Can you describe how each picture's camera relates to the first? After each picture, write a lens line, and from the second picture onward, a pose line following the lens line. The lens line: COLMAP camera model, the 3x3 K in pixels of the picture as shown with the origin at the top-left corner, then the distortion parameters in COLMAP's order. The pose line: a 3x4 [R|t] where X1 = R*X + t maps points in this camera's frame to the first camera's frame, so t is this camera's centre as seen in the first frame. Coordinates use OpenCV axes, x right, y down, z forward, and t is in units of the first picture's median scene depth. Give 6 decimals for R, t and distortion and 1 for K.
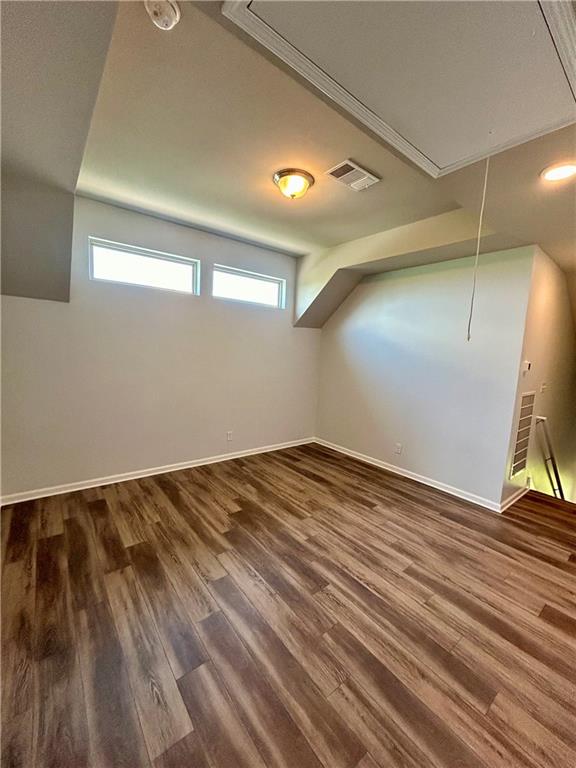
lens RADIAL K [[310.0, 0, 288.0], [0, 310.0, 384.0], [0, 0, 1]] dist [0.000388, 0.000084]
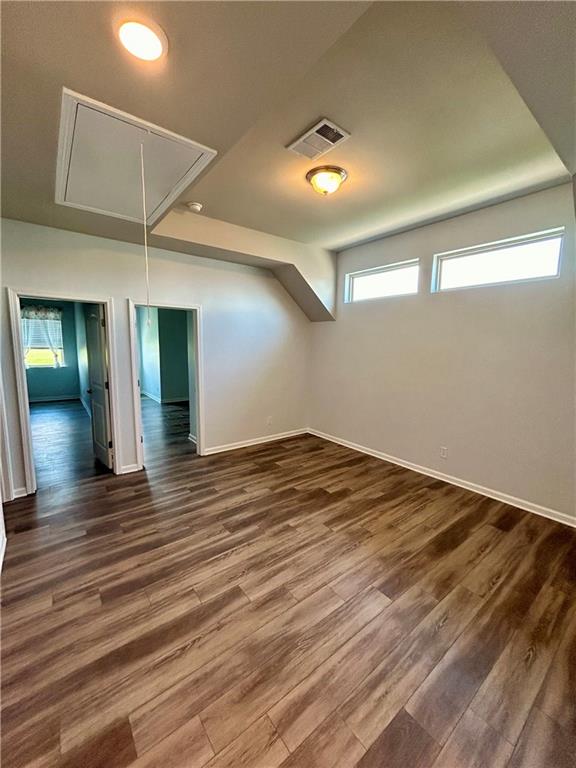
lens RADIAL K [[310.0, 0, 288.0], [0, 310.0, 384.0], [0, 0, 1]] dist [0.000388, 0.000084]
pose [[-0.012095, 0.084436, -0.996356, 0.992982], [-0.124469, 0.988551, 0.085285, -0.052389], [0.992150, 0.125047, -0.001447, 0.880358]]
